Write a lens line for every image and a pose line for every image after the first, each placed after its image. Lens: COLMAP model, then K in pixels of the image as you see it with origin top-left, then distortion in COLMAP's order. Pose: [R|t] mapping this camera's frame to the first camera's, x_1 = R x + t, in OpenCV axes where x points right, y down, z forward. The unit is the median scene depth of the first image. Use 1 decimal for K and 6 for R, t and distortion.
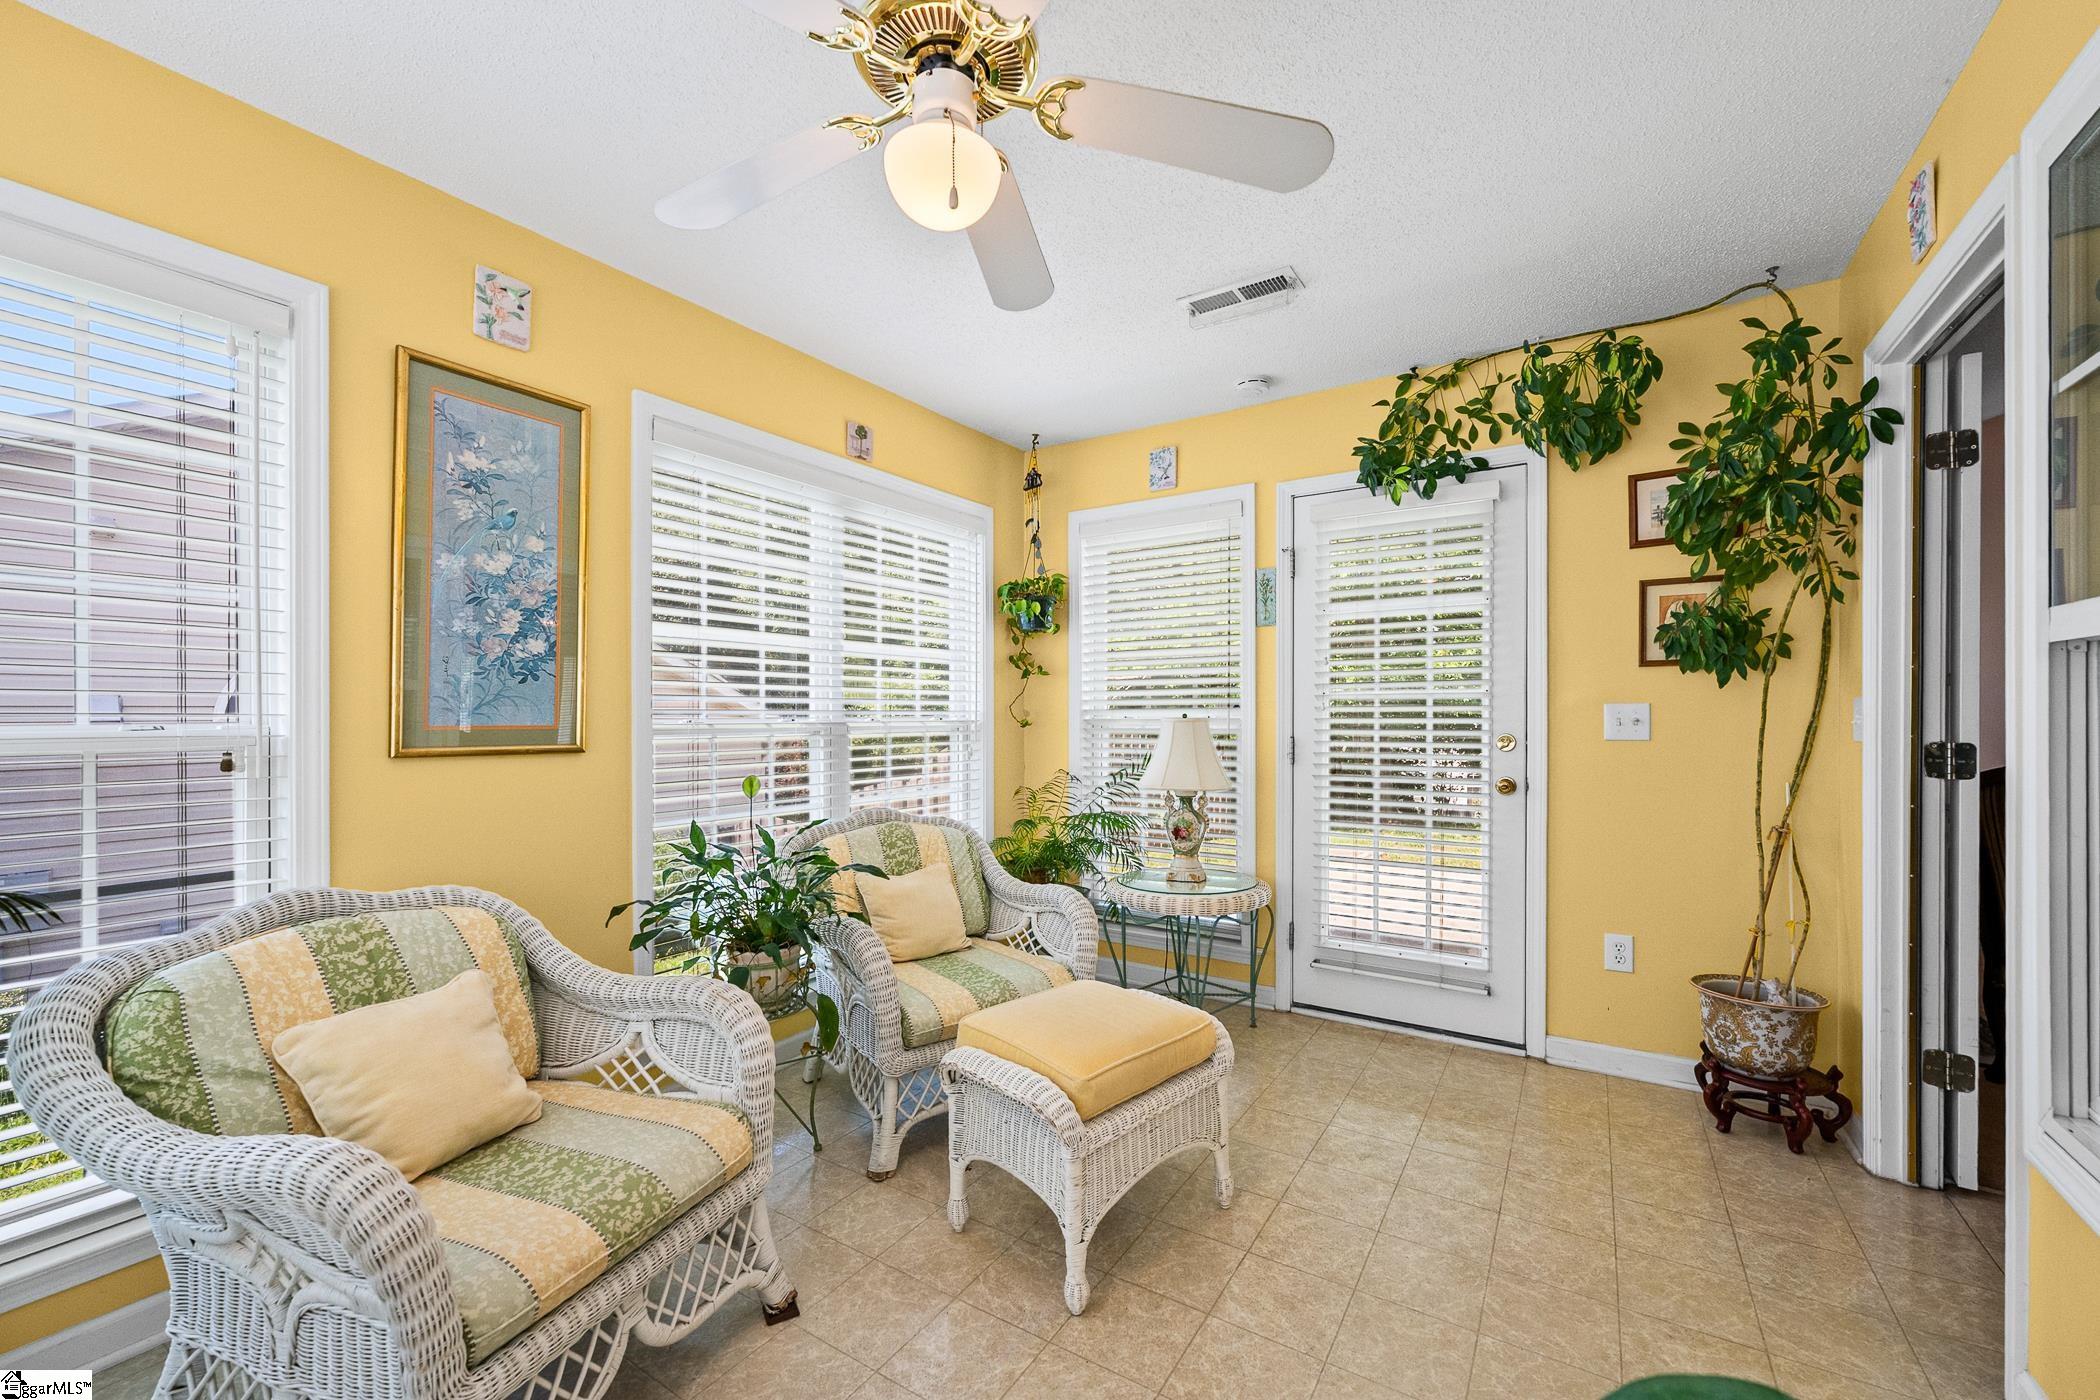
lens RADIAL K [[832.7, 0, 1050.9], [0, 832.7, 708.3], [0, 0, 1]] dist [0.002477, -0.001825]
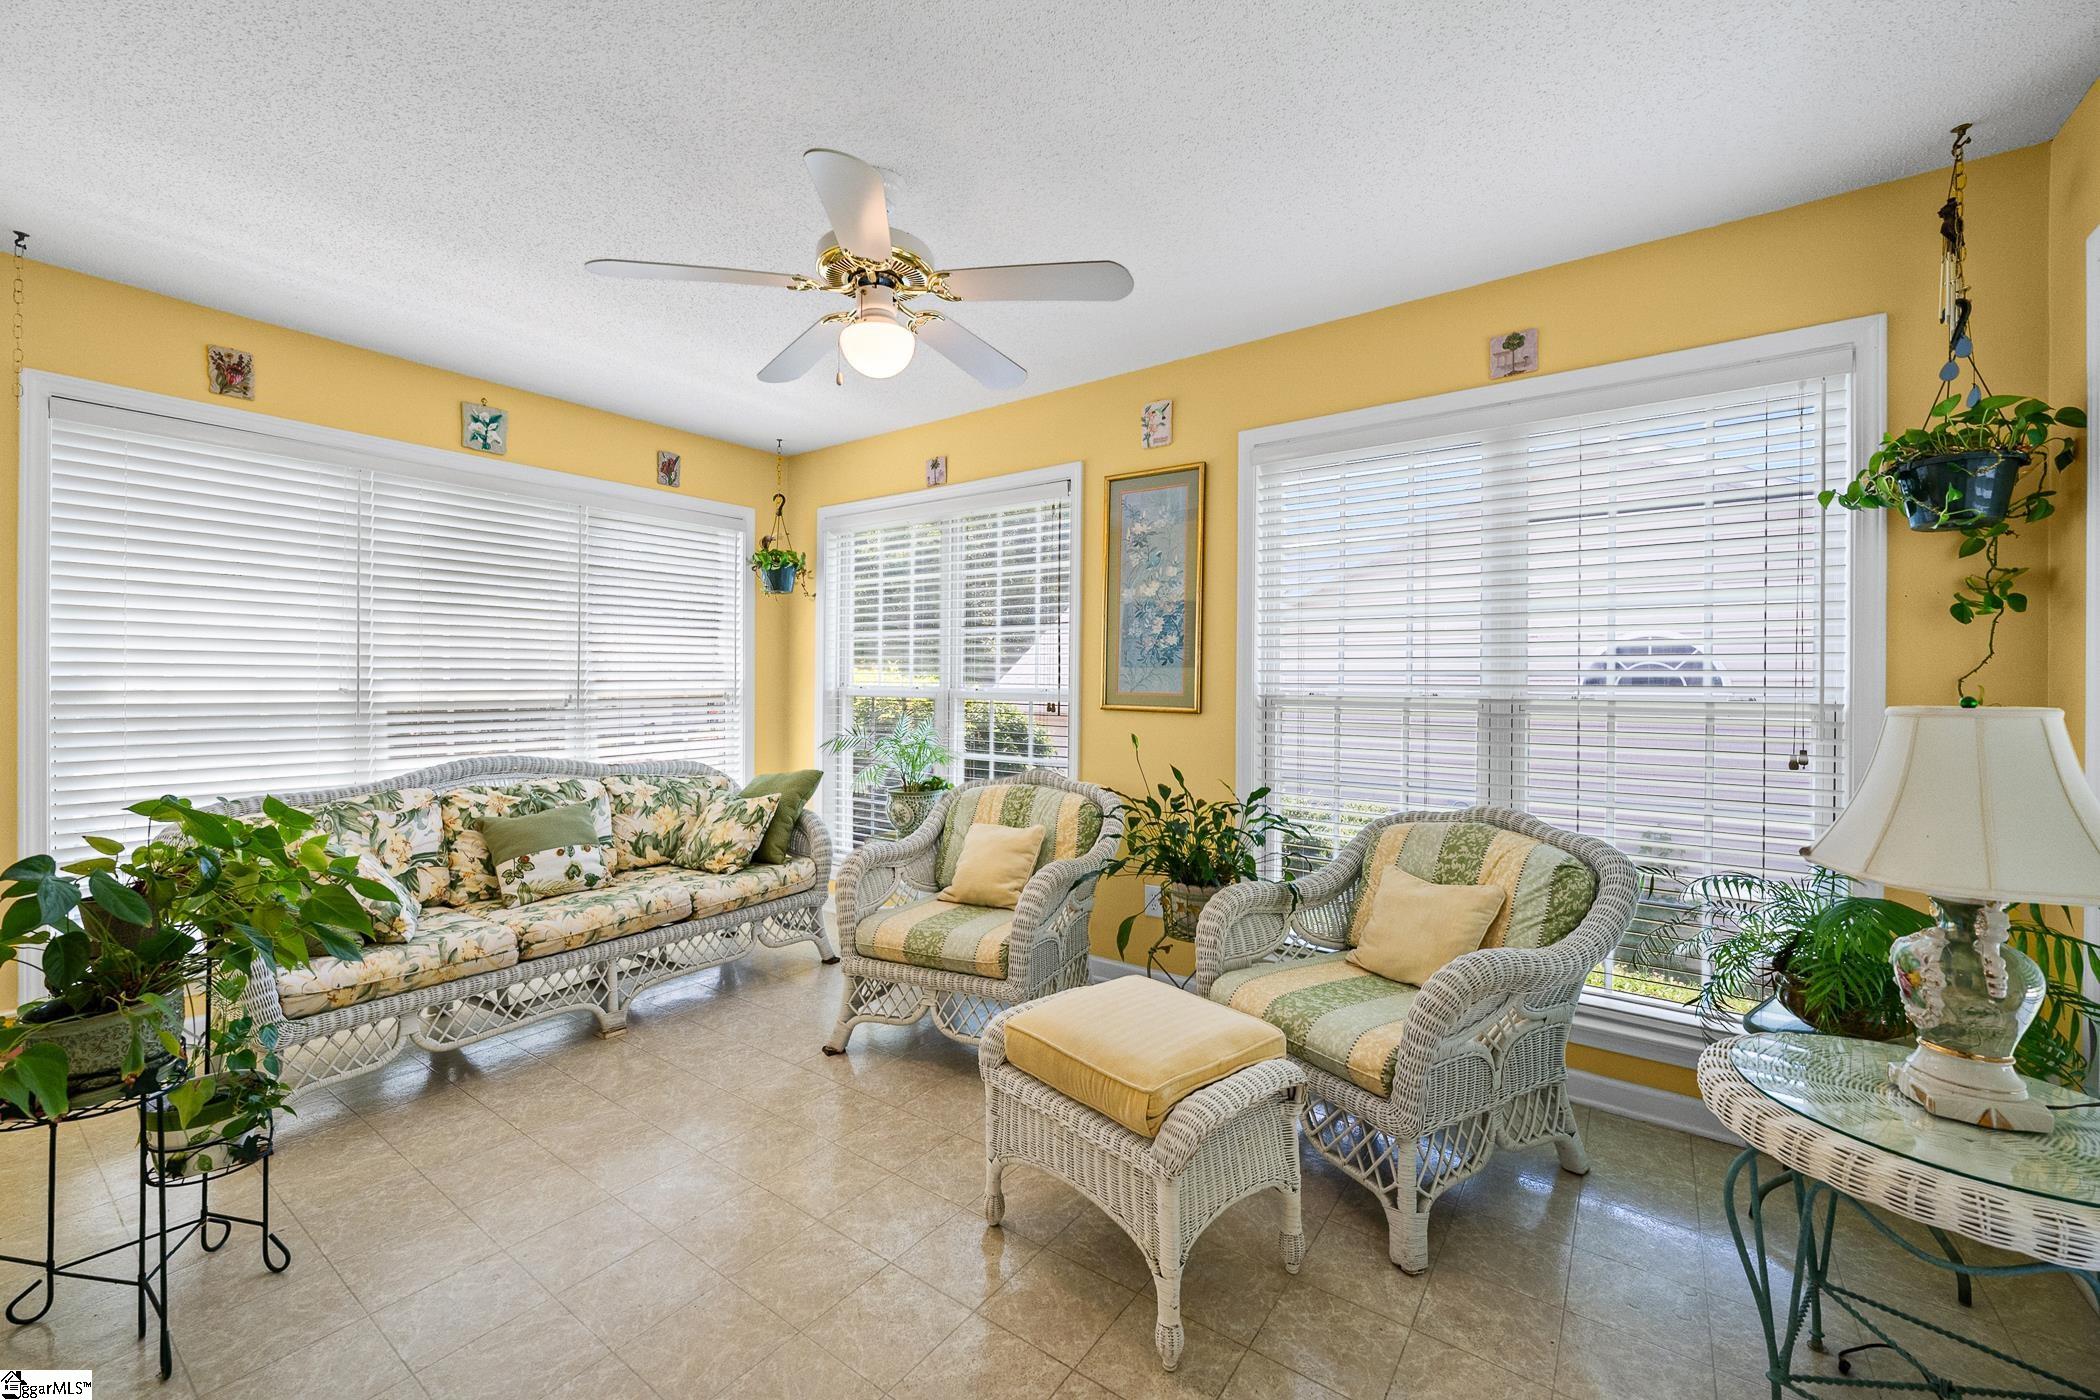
lens RADIAL K [[832.7, 0, 1071.5], [0, 832.7, 688.9], [0, 0, 1]] dist [0.002477, -0.001825]
pose [[-0.038628, -0.005972, -0.999236, 0.878114], [-0.013455, 0.999895, -0.005456, 0.023039], [0.999163, 0.013234, -0.038704, 0.895130]]
